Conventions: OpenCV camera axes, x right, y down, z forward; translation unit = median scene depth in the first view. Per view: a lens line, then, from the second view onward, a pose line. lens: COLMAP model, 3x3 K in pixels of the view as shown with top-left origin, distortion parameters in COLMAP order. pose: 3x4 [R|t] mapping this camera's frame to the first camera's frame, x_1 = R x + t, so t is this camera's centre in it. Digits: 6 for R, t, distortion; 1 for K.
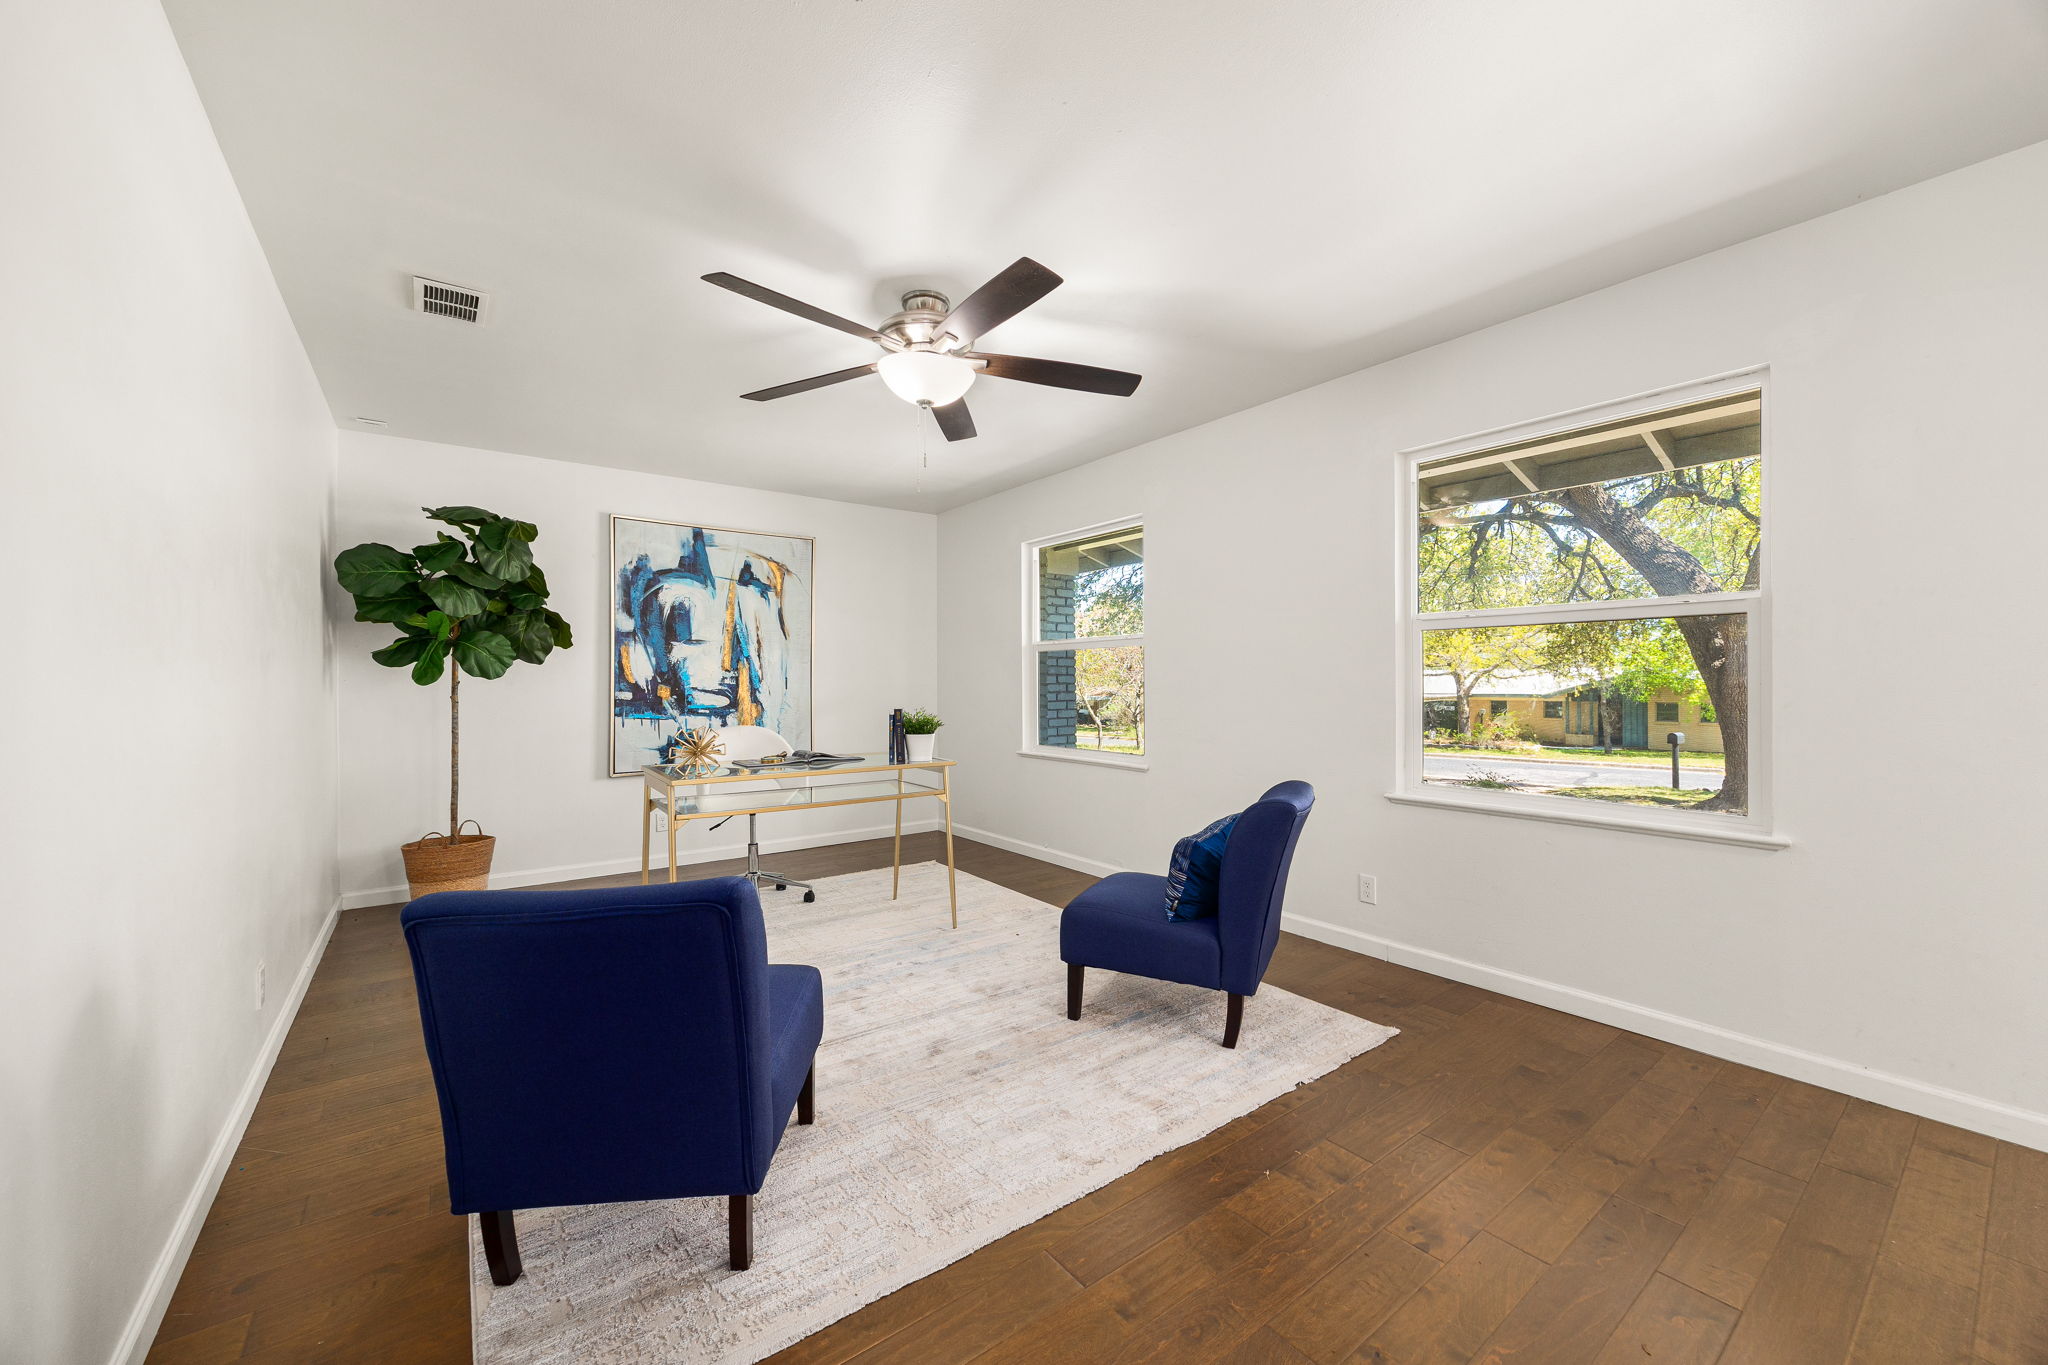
lens RADIAL K [[781.4, 0, 1030.9], [0, 781.4, 683.4], [0, 0, 1]] dist [0.000047, -0.000014]
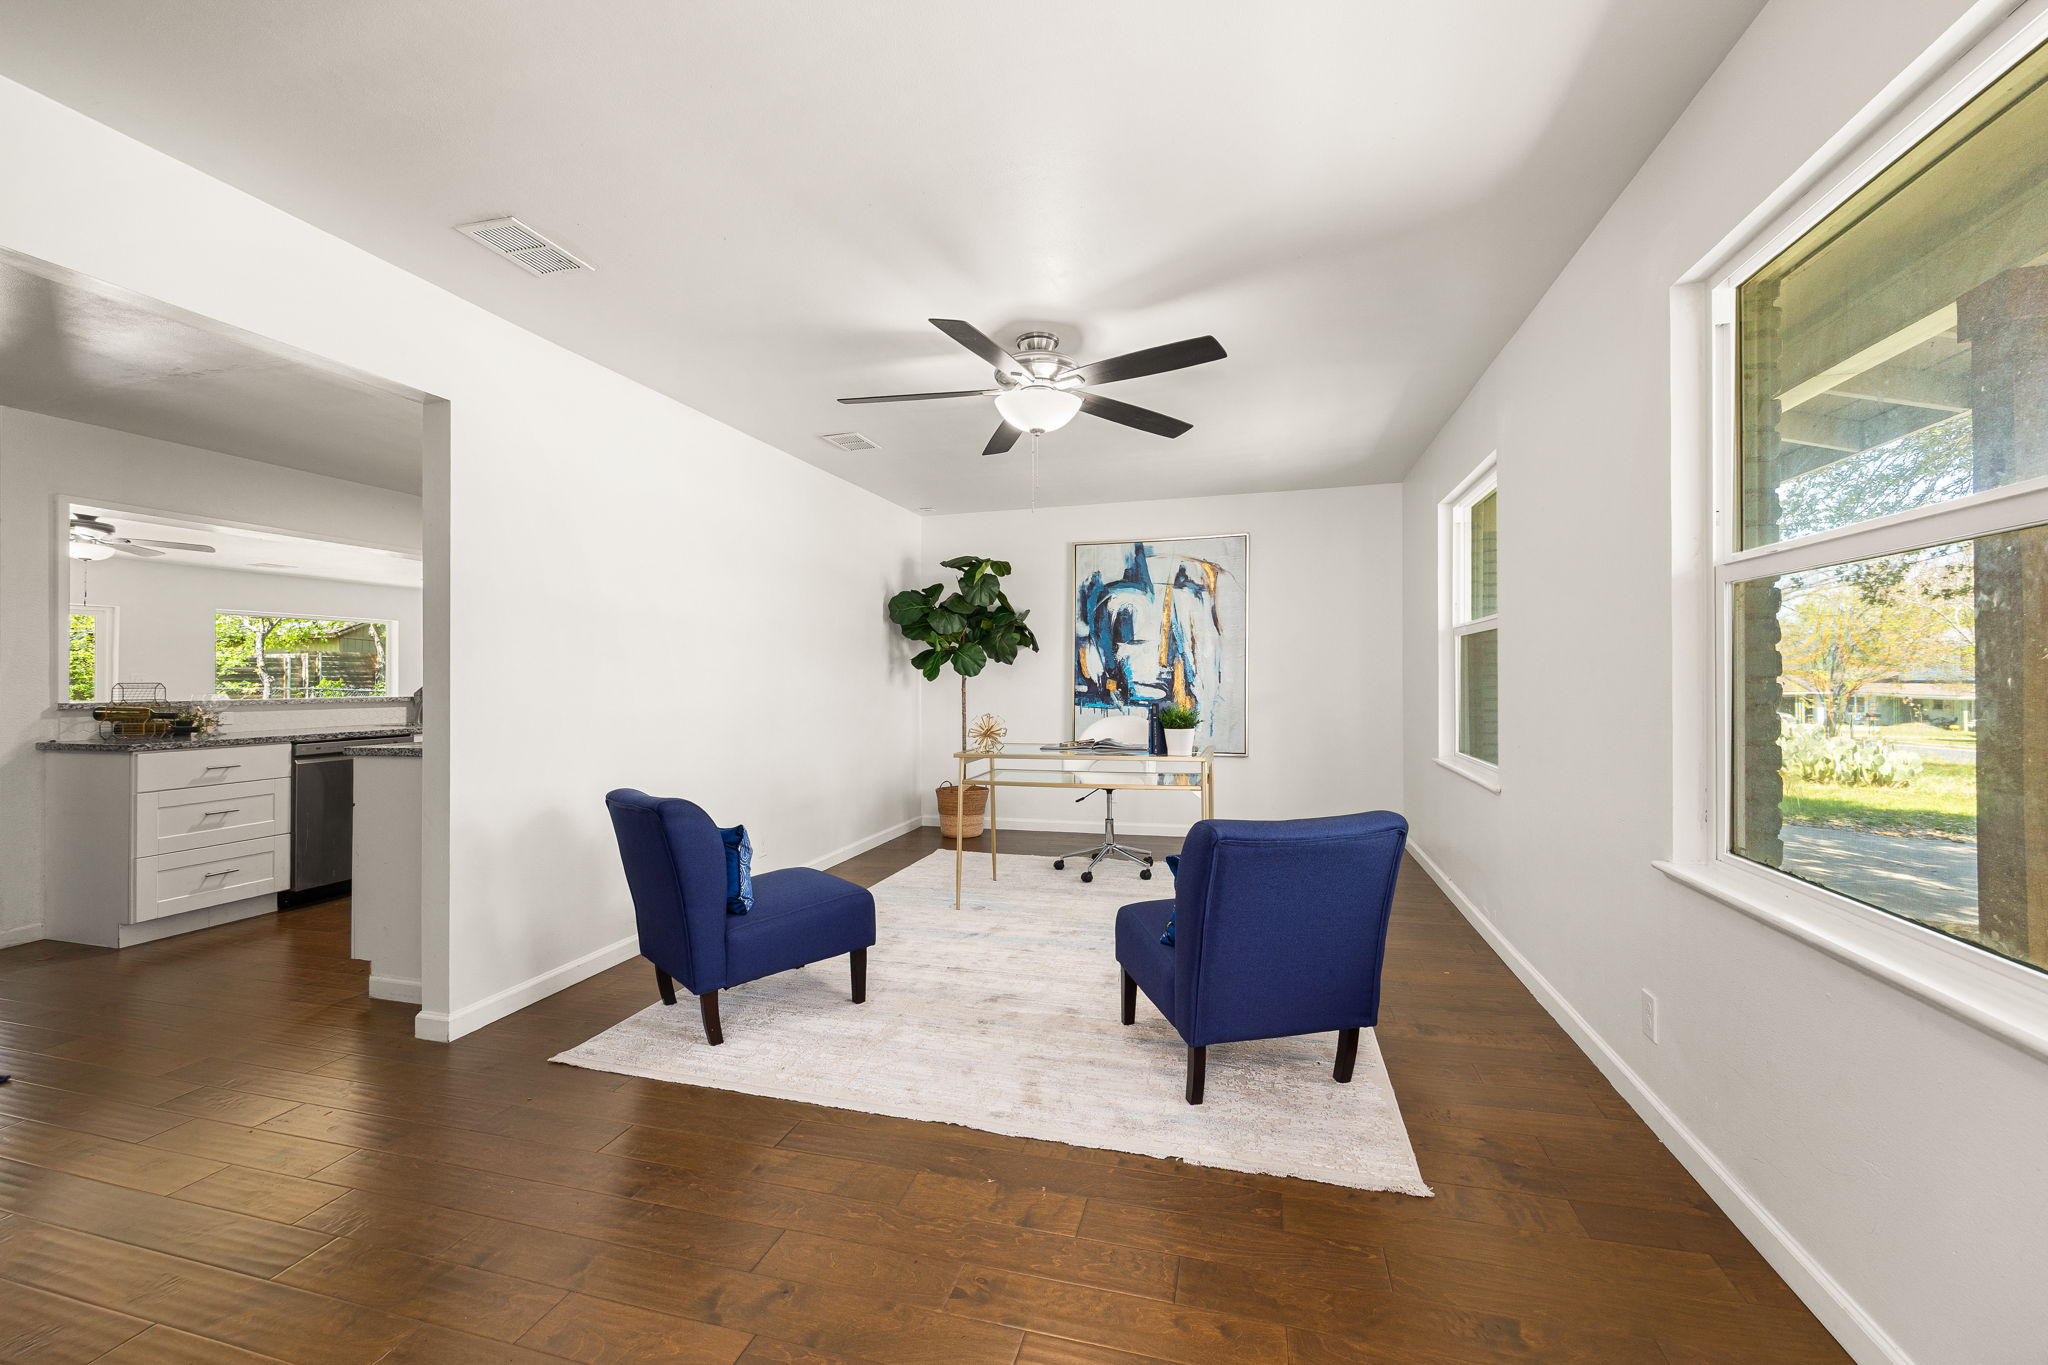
lens RADIAL K [[800.8, 0, 1025.1], [0, 800.8, 673.9], [0, 0, 1]] dist [-0.001912, -0.000144]
pose [[0.609314, -0.008333, -0.792886, 0.415566], [0.007883, 0.999959, -0.004452, -0.002279], [0.792890, -0.003537, 0.609354, 0.155890]]
